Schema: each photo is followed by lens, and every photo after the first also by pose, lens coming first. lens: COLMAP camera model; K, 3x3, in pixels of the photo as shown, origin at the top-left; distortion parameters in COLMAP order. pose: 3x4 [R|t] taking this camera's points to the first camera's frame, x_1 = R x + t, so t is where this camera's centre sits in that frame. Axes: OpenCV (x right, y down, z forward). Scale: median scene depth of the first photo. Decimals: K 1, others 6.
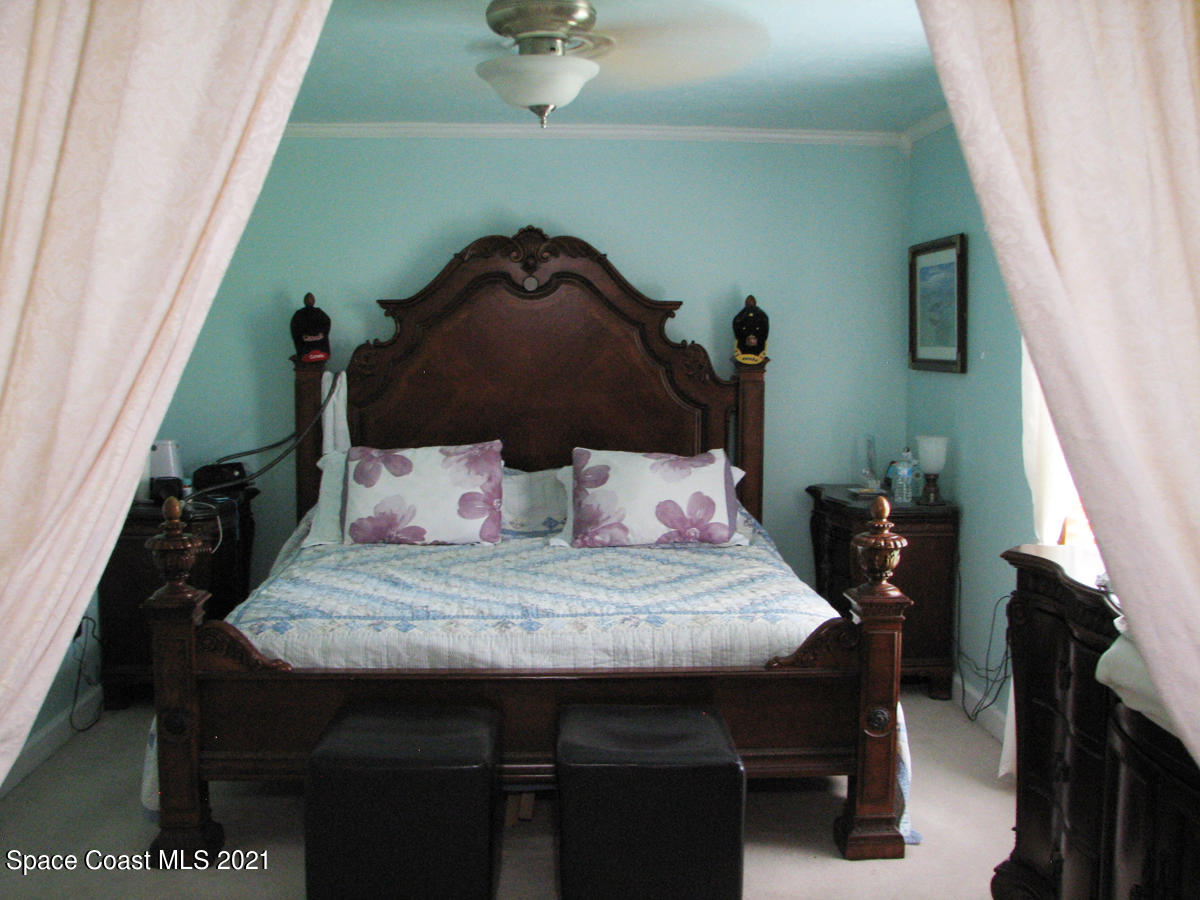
lens RADIAL K [[1297.5, 0, 600.0], [0, 1297.5, 450.0], [0, 0, 1]] dist [-0.196068, 0.234690]
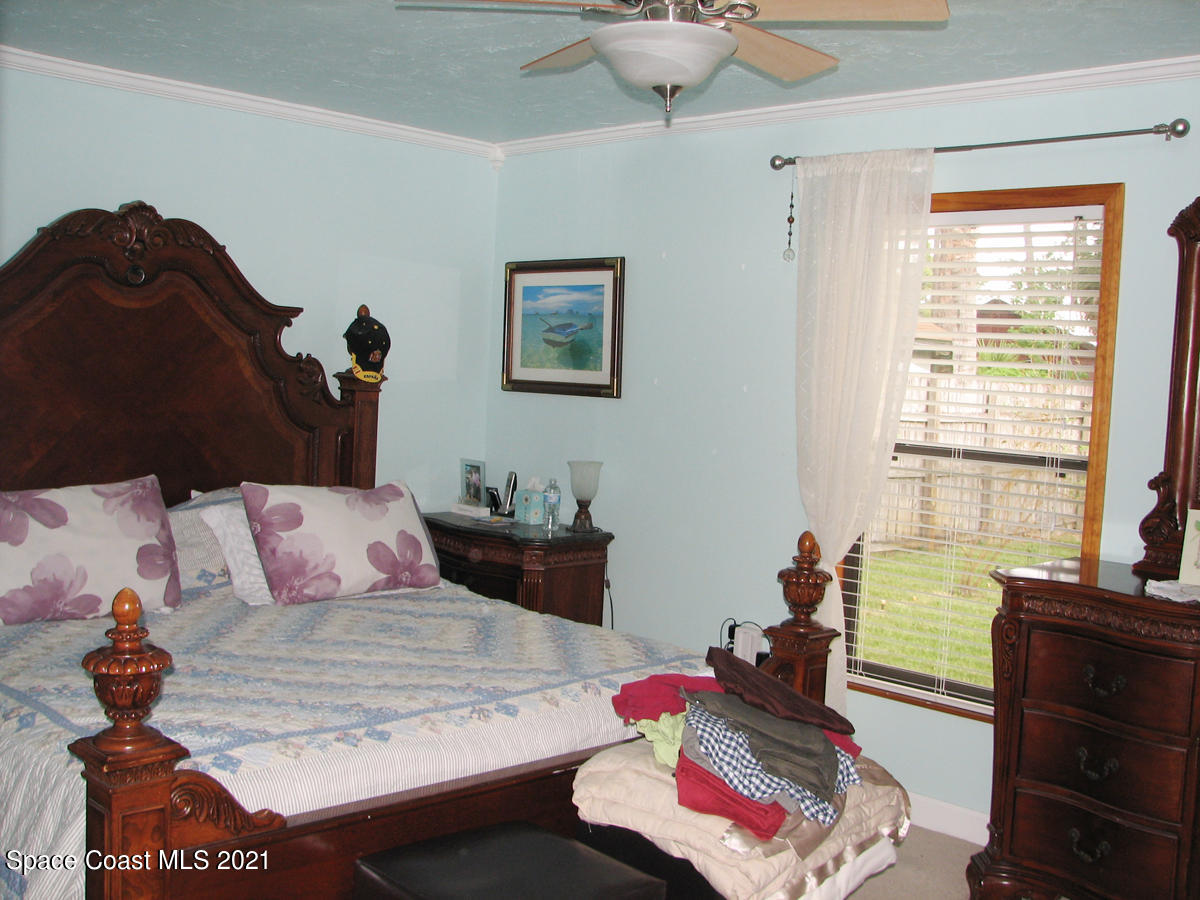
lens RADIAL K [[1297.5, 0, 600.0], [0, 1297.5, 450.0], [0, 0, 1]] dist [-0.196068, 0.234690]
pose [[0.745409, -0.009966, 0.666533, -0.392934], [0.014159, 0.999899, -0.000884, -0.018532], [-0.666457, 0.010097, 0.745475, 0.255493]]
